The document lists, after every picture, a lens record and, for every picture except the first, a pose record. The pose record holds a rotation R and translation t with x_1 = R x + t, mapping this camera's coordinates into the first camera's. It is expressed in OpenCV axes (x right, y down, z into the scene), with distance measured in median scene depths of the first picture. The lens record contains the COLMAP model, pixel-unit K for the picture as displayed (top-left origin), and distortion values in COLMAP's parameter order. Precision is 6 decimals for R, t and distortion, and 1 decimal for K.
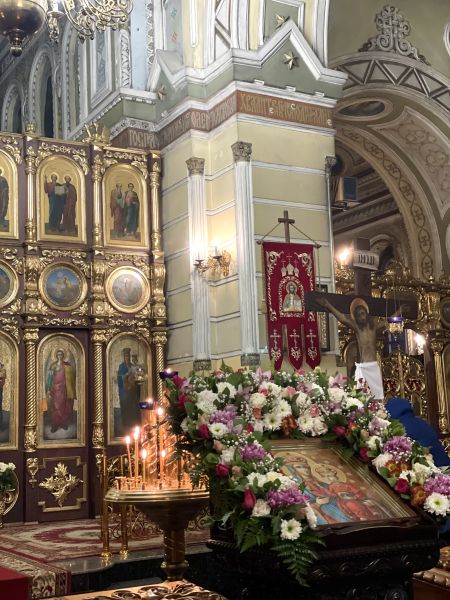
lens RADIAL K [[888.6, 0, 230.7], [0, 888.6, 301.2], [0, 0, 1]] dist [0.140114, 0.000000]
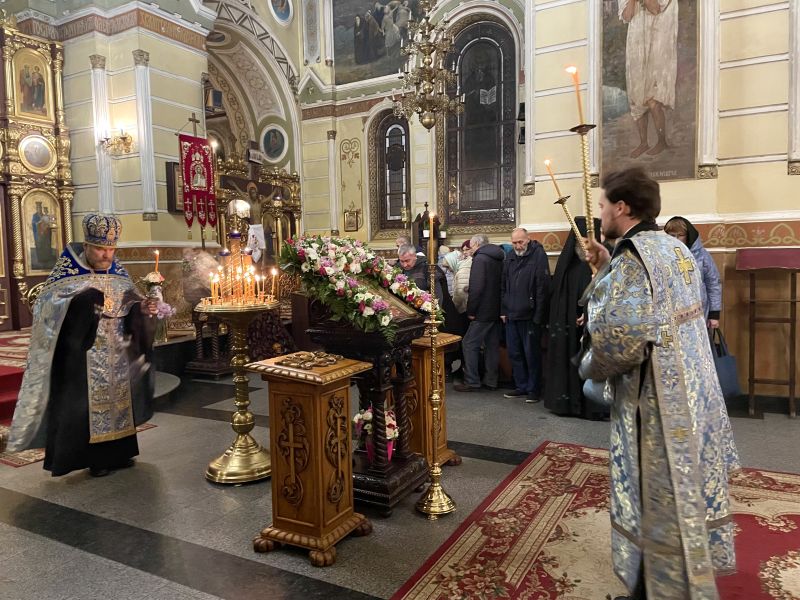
lens RADIAL K [[600.3, 0, 398.3], [0, 600.3, 301.6], [0, 0, 1]] dist [0.092531, -0.114788]
pose [[0.856536, -0.018882, 0.515743, -0.131954], [-0.084863, 0.980574, 0.176839, -0.005240], [-0.509063, -0.195237, 0.838294, -0.025906]]
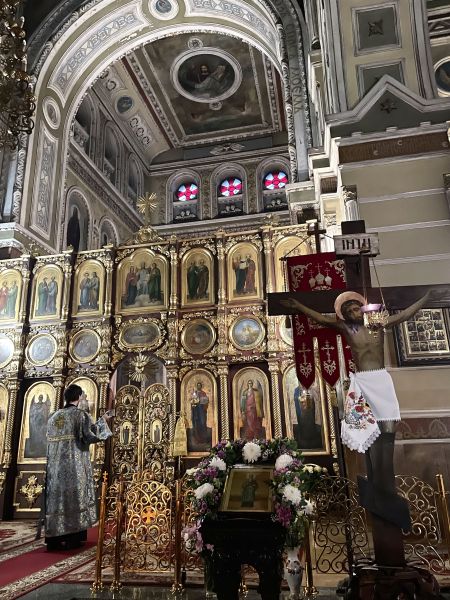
lens RADIAL K [[450.2, 0, 227.6], [0, 450.2, 296.3], [0, 0, 1]] dist [0.092531, -0.114788]
pose [[0.748303, -0.189364, -0.635755, 0.236730], [0.101121, 0.979752, -0.172803, 0.044830], [0.655605, 0.065021, 0.752300, 0.453160]]
